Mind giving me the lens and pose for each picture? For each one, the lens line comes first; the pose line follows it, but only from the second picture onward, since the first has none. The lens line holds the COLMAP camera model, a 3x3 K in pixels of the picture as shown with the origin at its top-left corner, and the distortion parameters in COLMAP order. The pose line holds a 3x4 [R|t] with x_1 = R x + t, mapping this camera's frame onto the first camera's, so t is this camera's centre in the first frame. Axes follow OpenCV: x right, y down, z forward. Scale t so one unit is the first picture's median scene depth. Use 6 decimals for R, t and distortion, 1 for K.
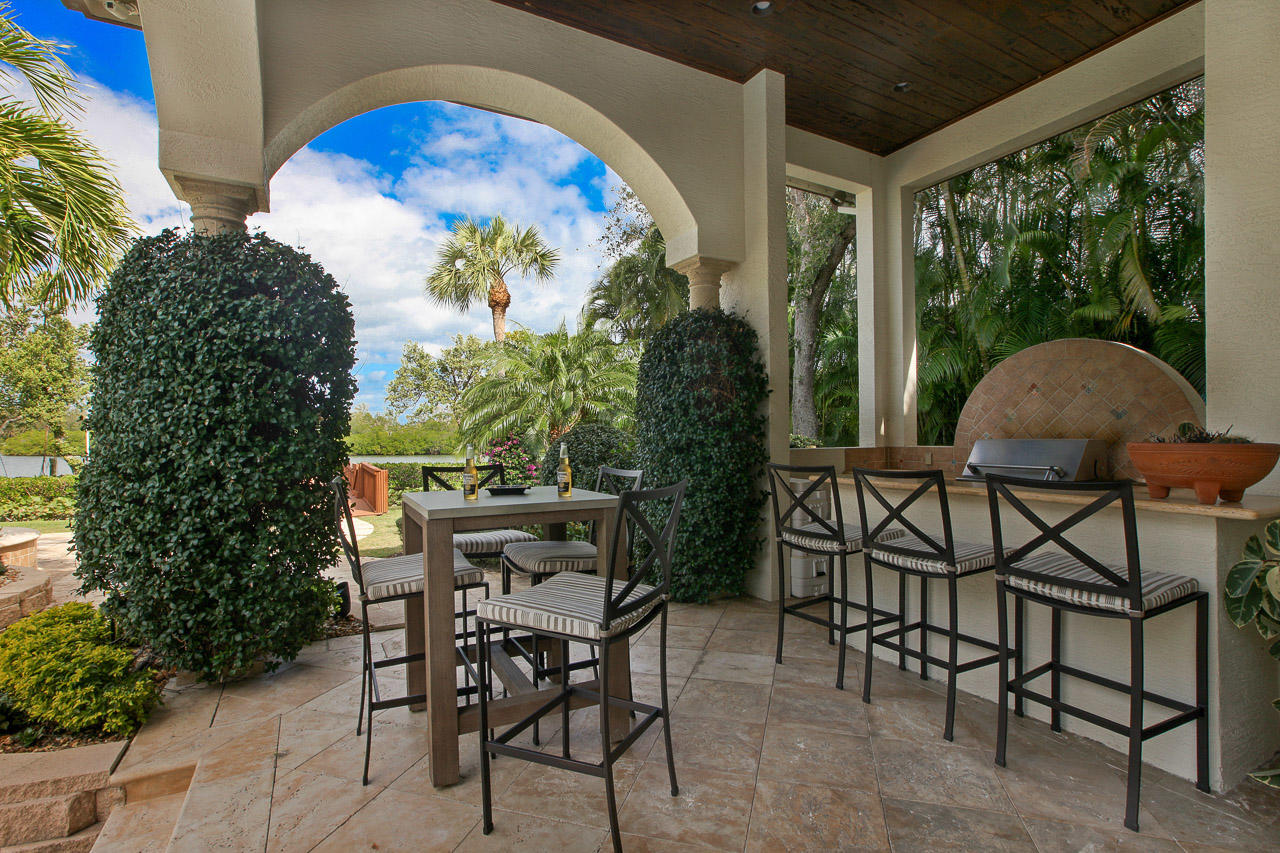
lens RADIAL K [[609.6, 0, 640.0], [0, 609.6, 426.5], [0, 0, 1]] dist [-0.043805, 0.015036]
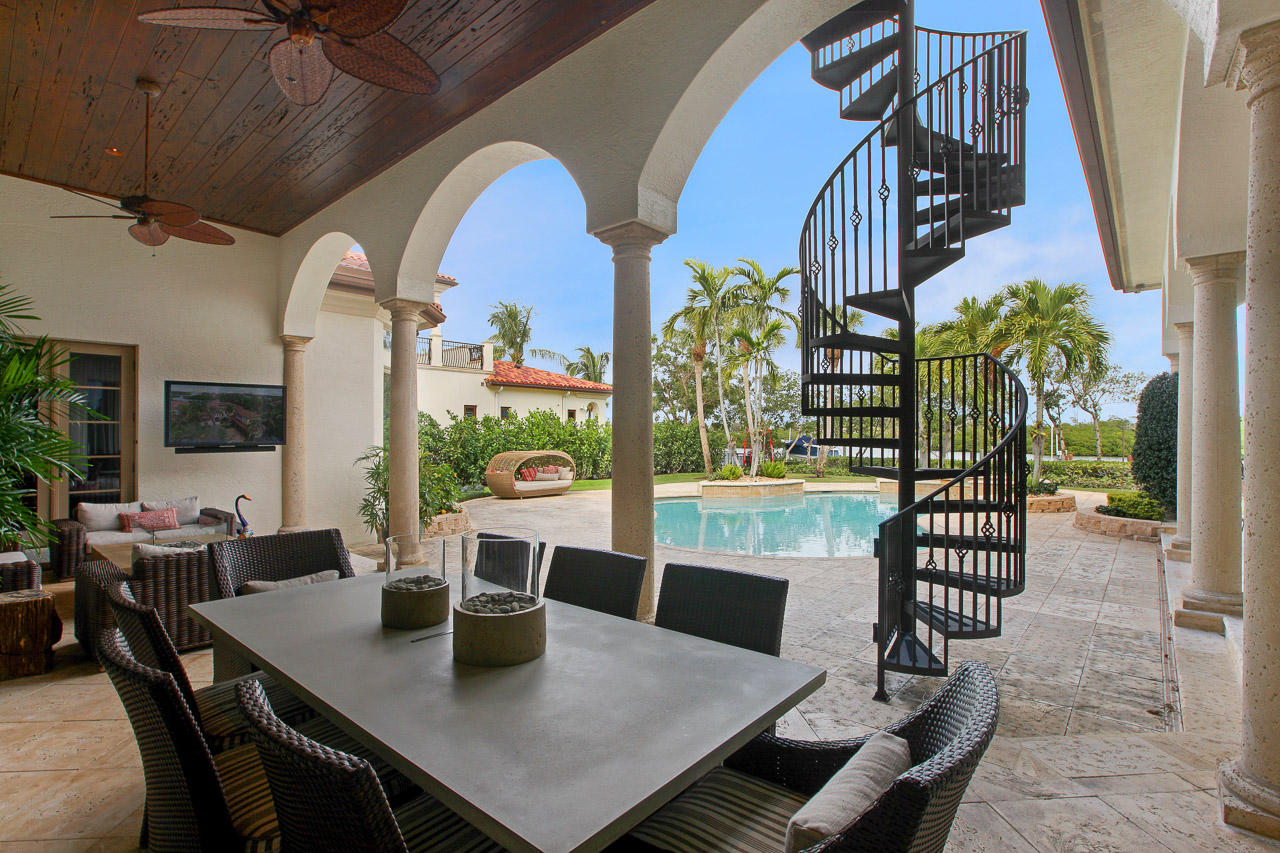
lens RADIAL K [[592.9, 0, 640.0], [0, 592.9, 426.5], [0, 0, 1]] dist [0.000035, -0.000022]
pose [[0.359347, 0.009028, -0.933160, 1.190724], [-0.008338, 0.999944, 0.006464, -0.045343], [0.933167, 0.005457, 0.359402, -2.848120]]
